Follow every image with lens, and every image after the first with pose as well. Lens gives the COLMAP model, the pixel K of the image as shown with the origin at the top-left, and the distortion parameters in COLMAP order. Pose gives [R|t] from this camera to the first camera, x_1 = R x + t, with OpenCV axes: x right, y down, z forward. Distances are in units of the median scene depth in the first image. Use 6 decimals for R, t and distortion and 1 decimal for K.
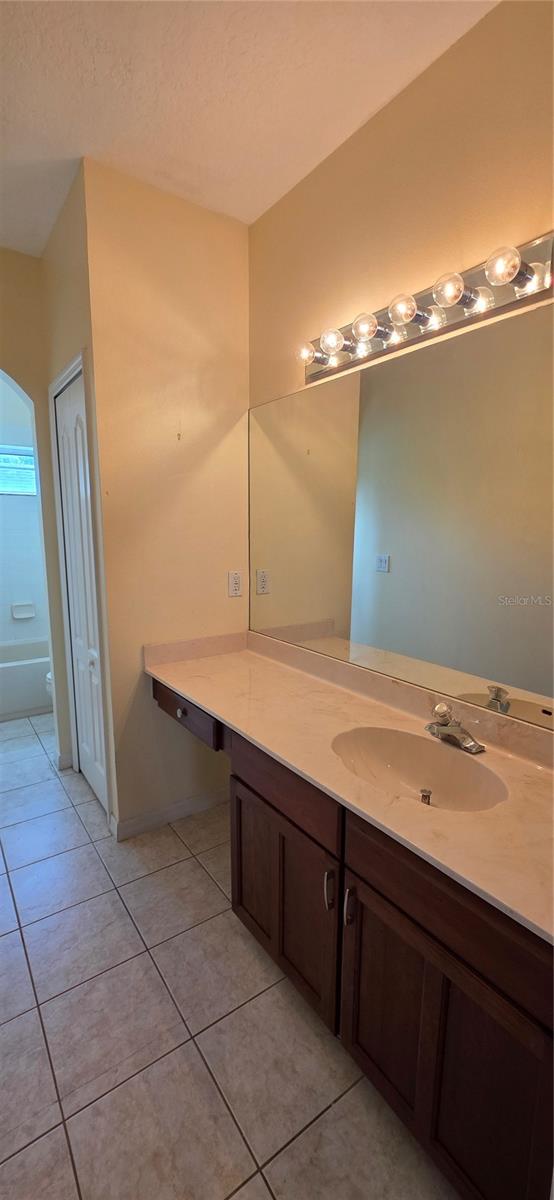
lens RADIAL K [[481.4, 0, 278.4], [0, 481.4, 603.7], [0, 0, 1]] dist [0.002113, -0.000090]
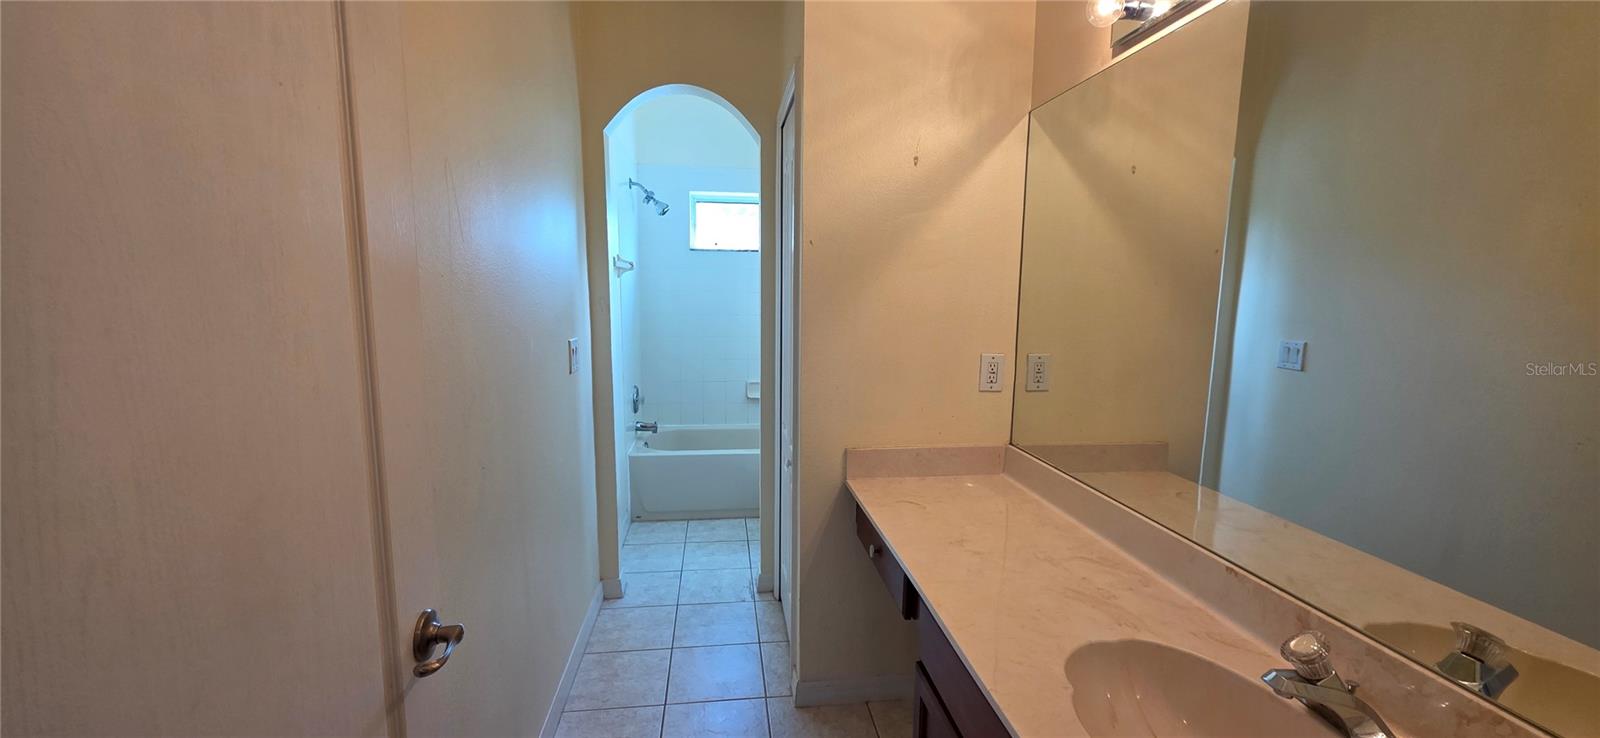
lens RADIAL K [[641.9, 0, 807.3], [0, 641.9, 376.5], [0, 0, 1]] dist [0.002113, -0.000090]
pose [[0.885151, 0.066803, -0.460484, 0.093810], [-0.080157, 0.996737, -0.009480, -0.007239], [0.458349, 0.045302, 0.887617, 0.088291]]
